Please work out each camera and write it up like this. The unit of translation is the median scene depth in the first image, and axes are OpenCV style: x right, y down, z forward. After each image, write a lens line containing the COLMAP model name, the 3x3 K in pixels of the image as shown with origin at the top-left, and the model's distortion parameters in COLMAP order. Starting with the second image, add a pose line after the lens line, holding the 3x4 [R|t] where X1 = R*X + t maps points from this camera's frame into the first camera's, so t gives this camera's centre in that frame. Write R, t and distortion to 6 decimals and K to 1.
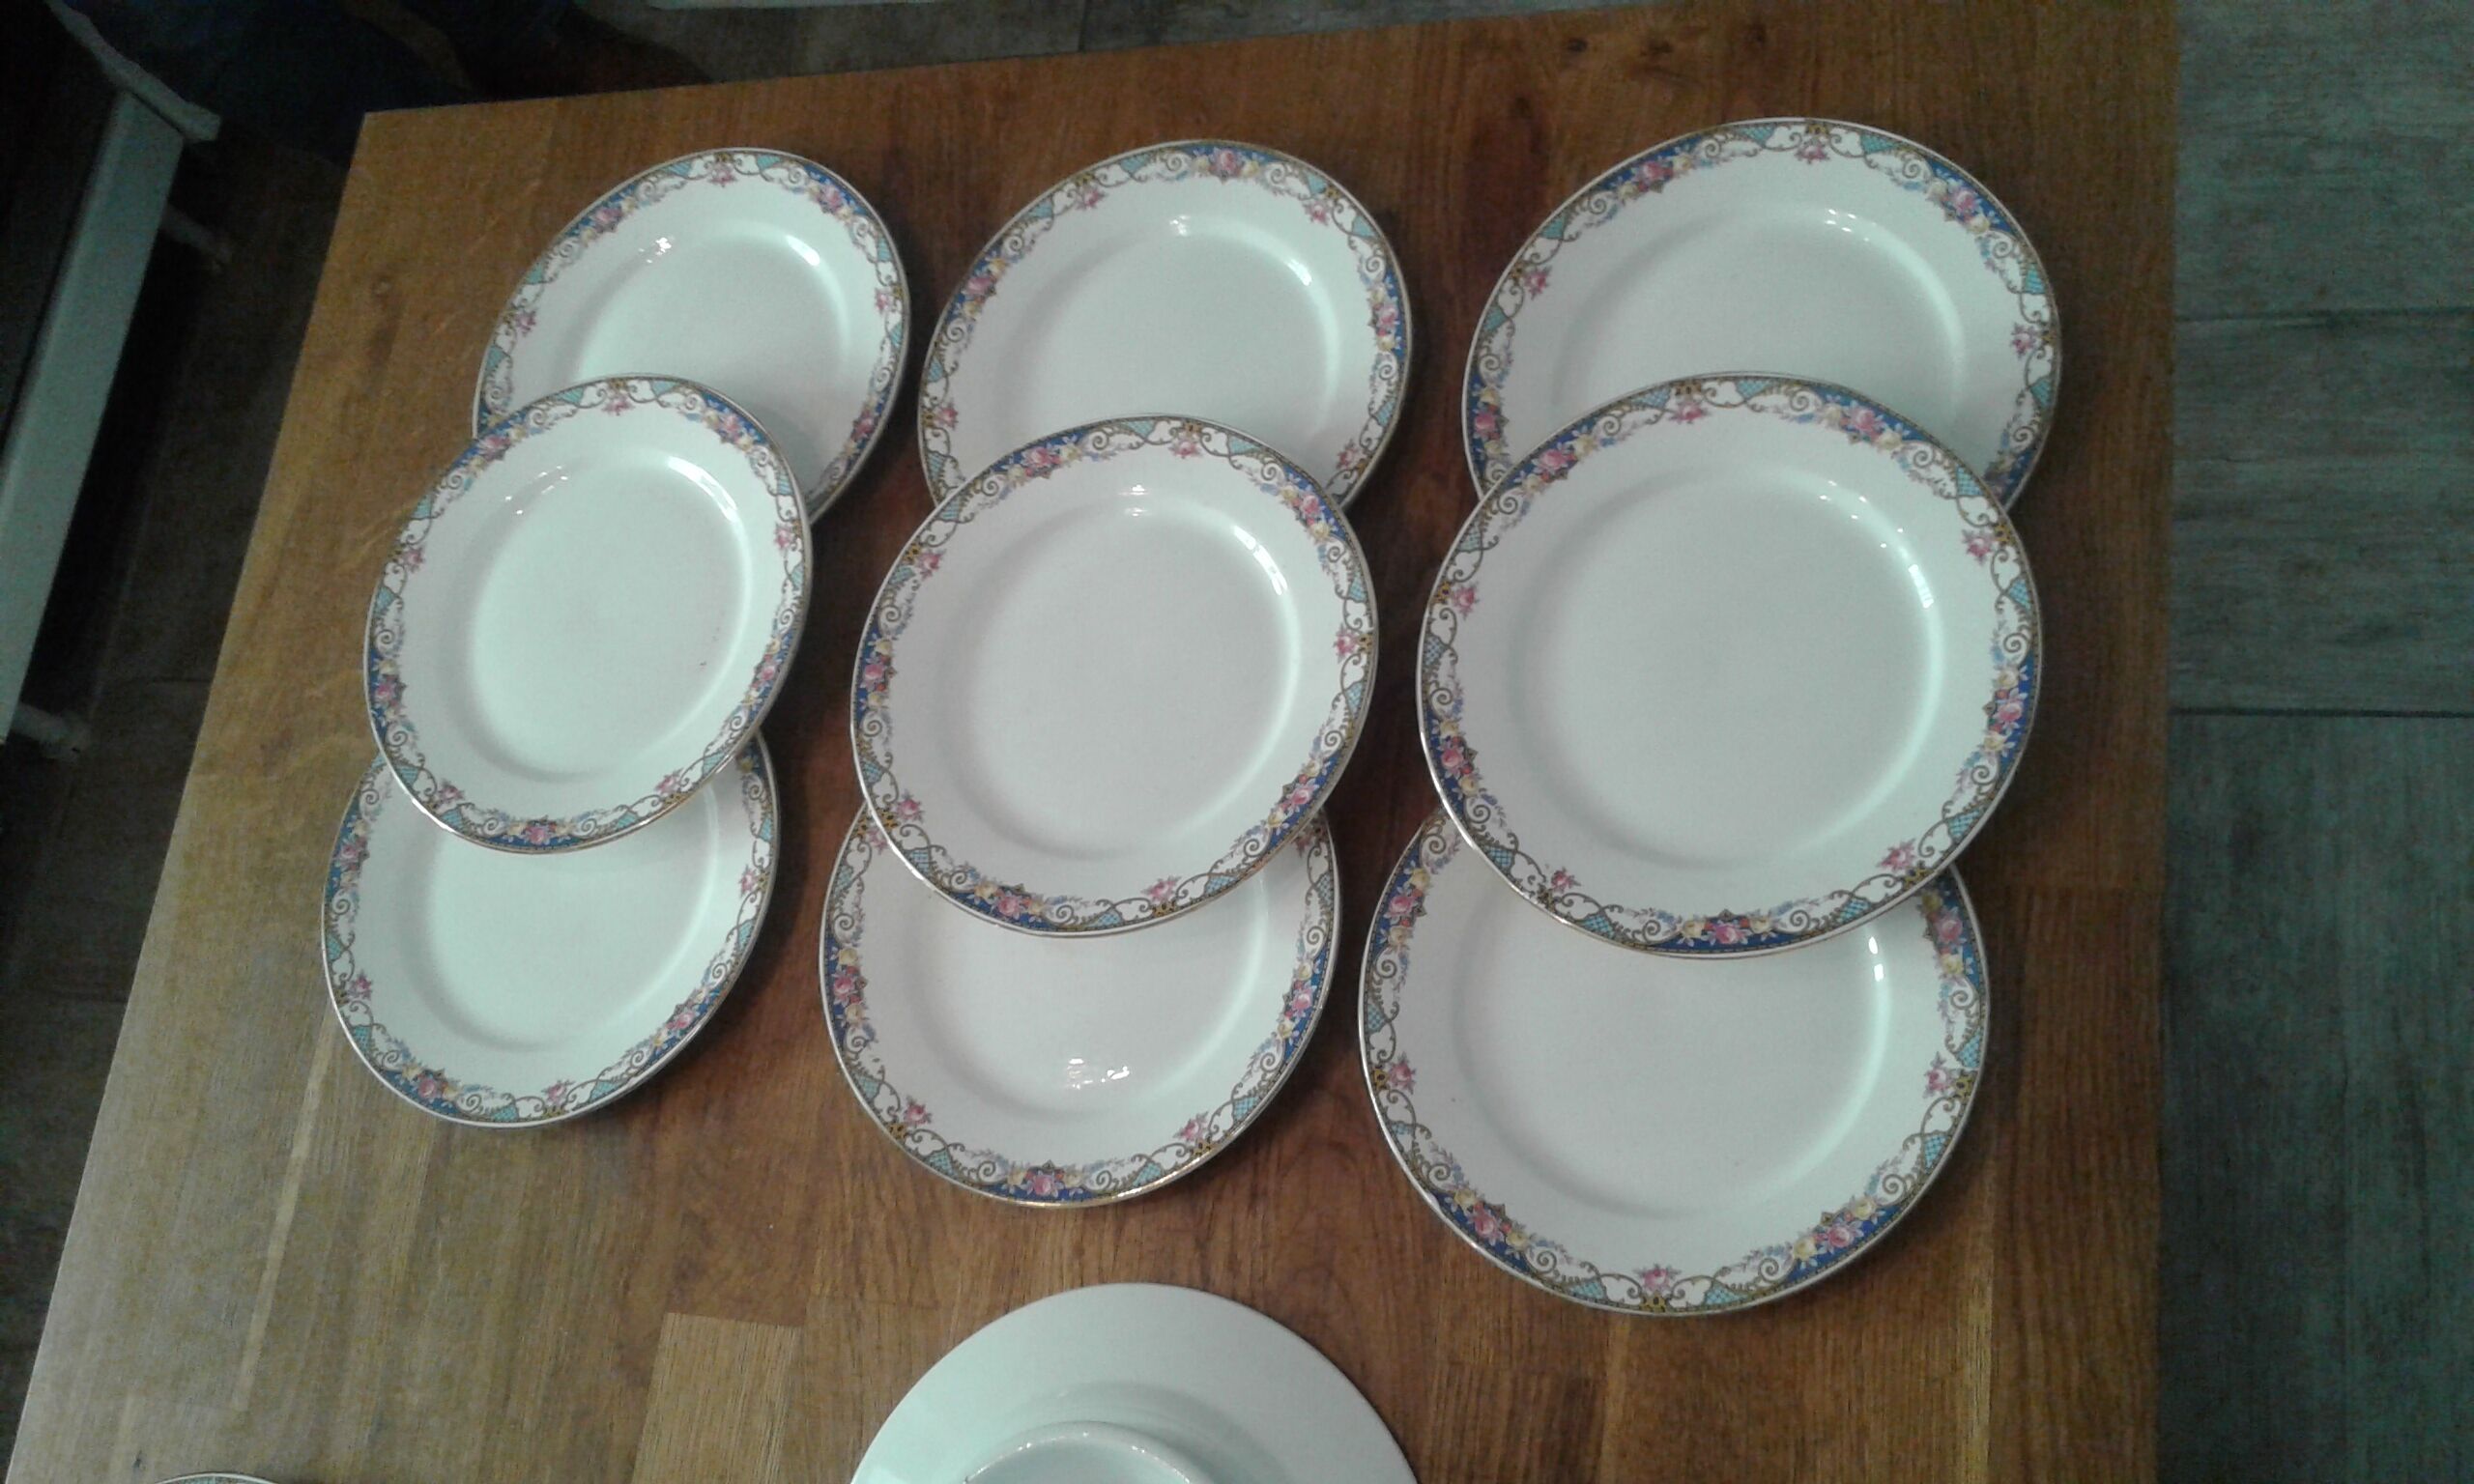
lens RADIAL K [[2141.0, 0, 1234.6], [0, 2141.0, 858.0], [0, 0, 1]] dist [0.119063, -0.208111]
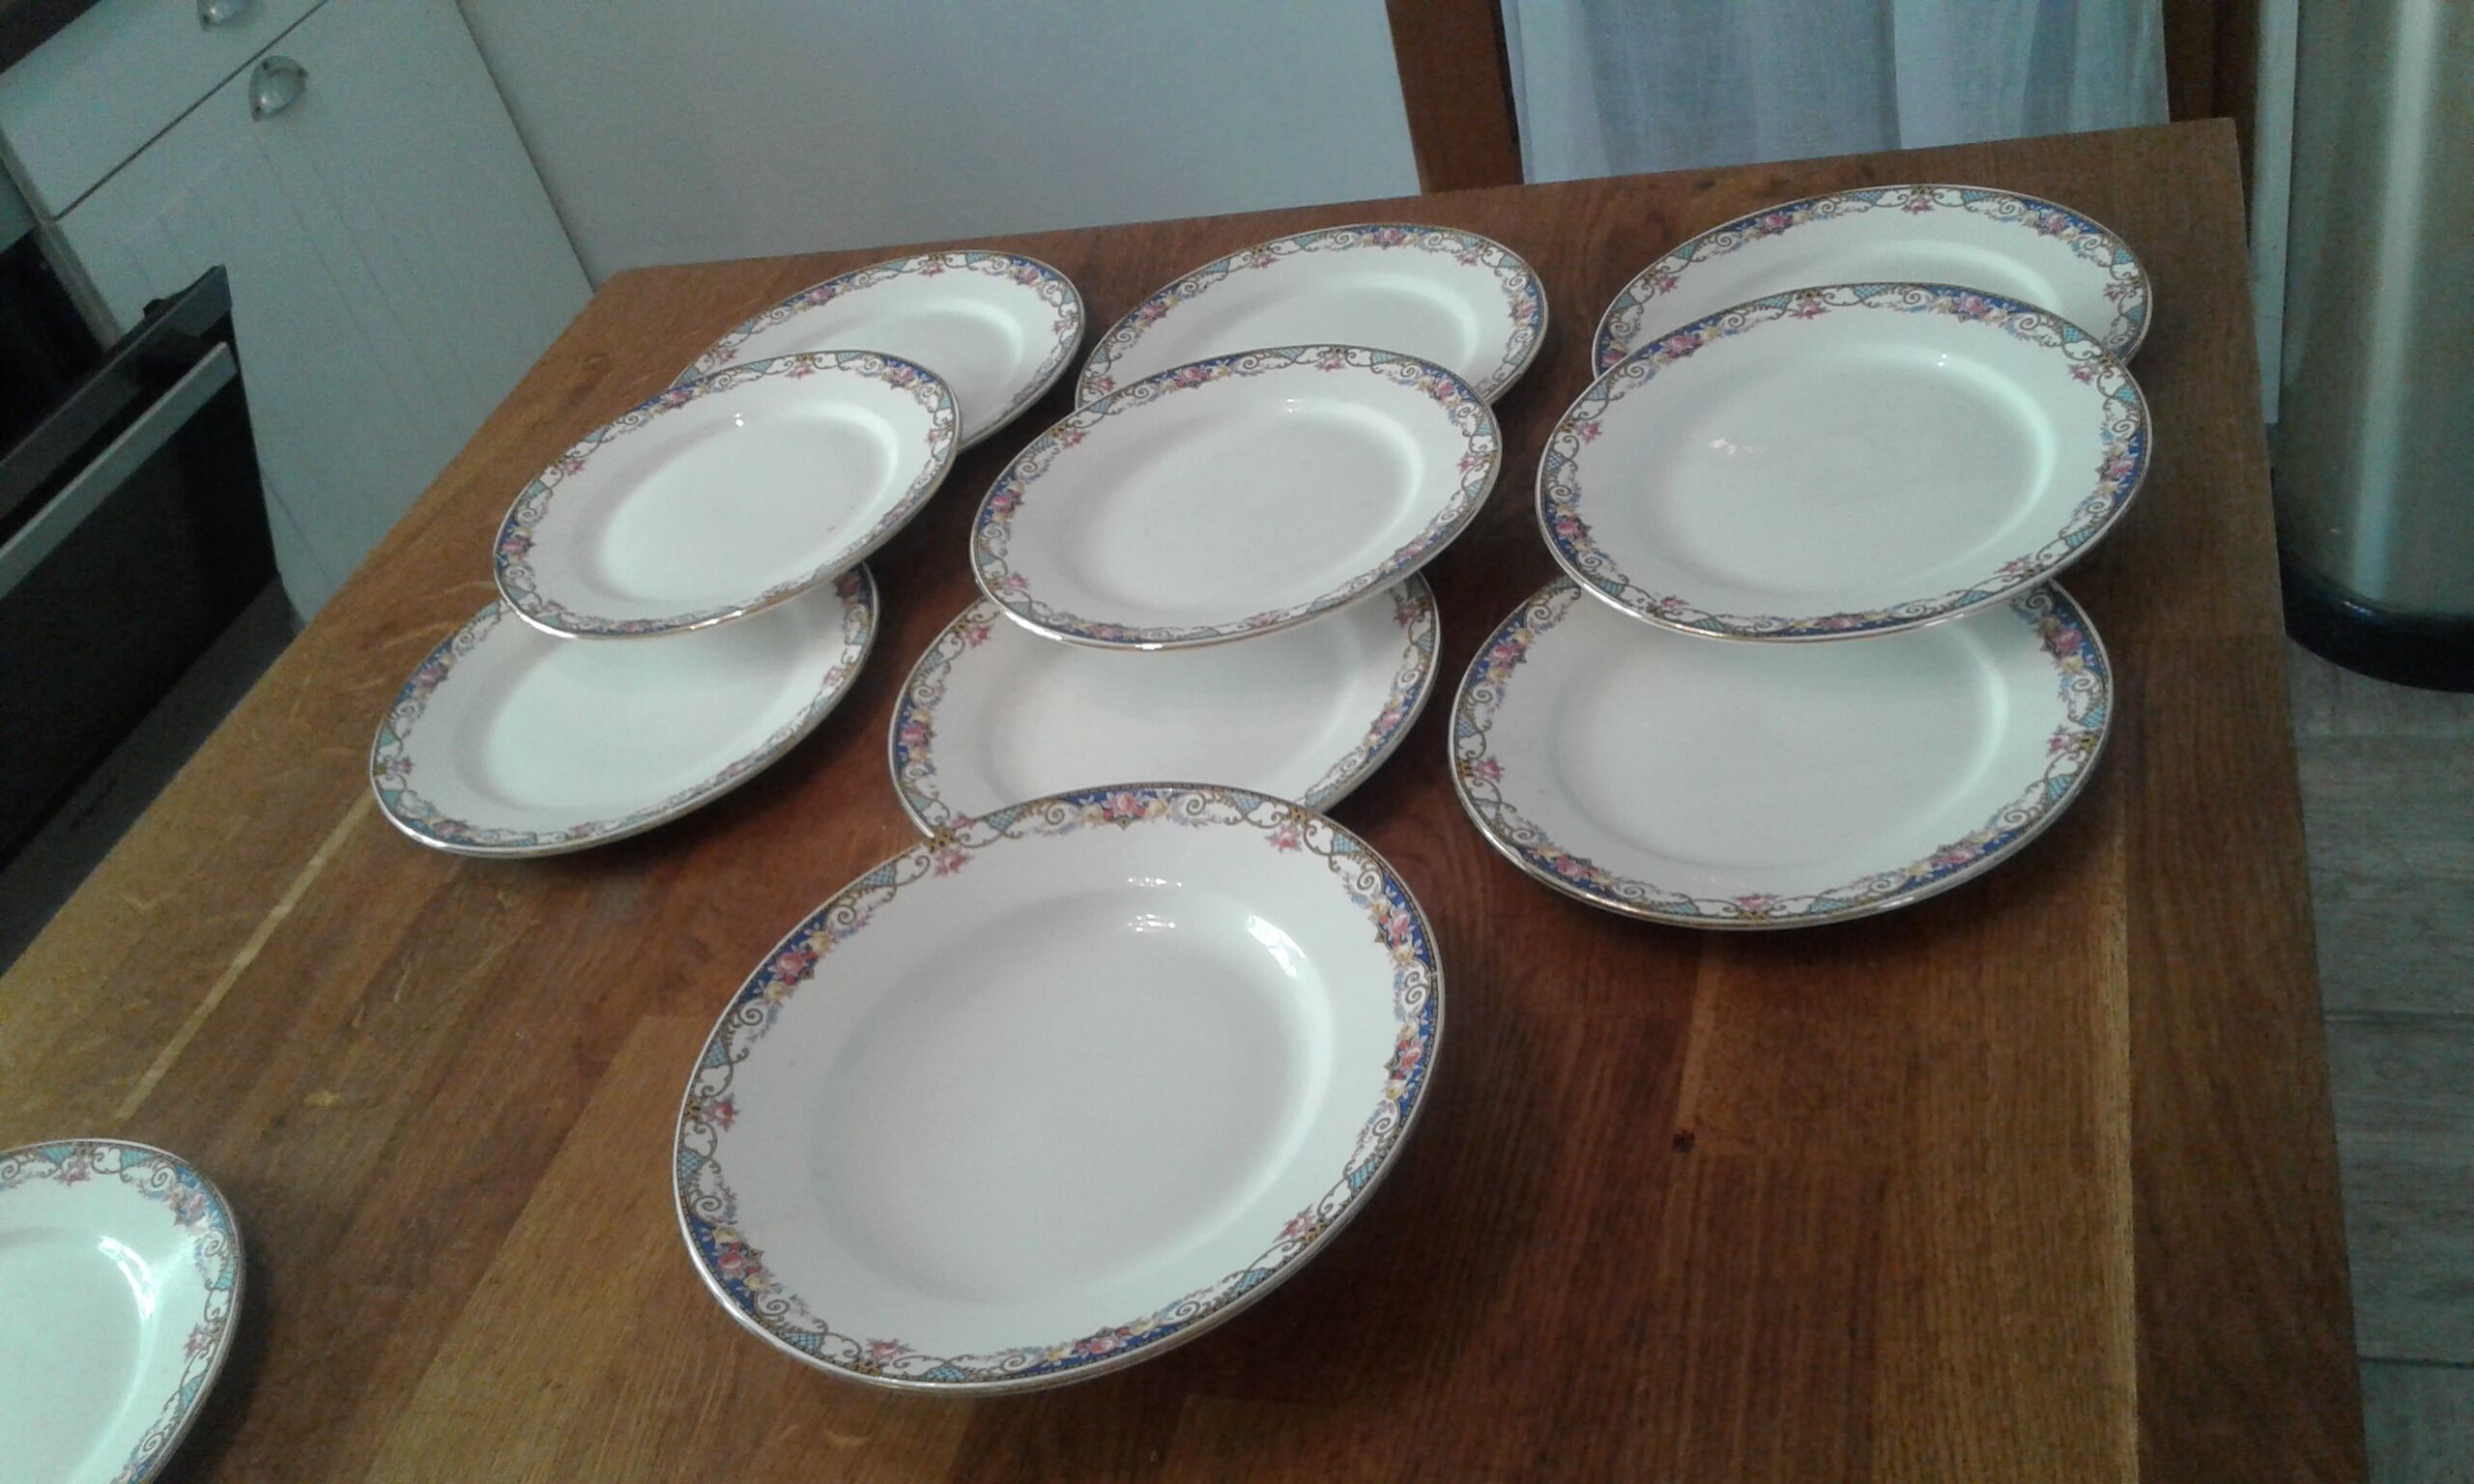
lens RADIAL K [[2238.1, 0, 1202.8], [0, 2238.1, 932.7], [0, 0, 1]] dist [0.132593, -0.233928]
pose [[0.987617, 0.151563, -0.040523, 0.003140], [-0.152435, 0.865937, -0.476357, 0.645053], [-0.037108, 0.476635, 0.878318, 0.155750]]
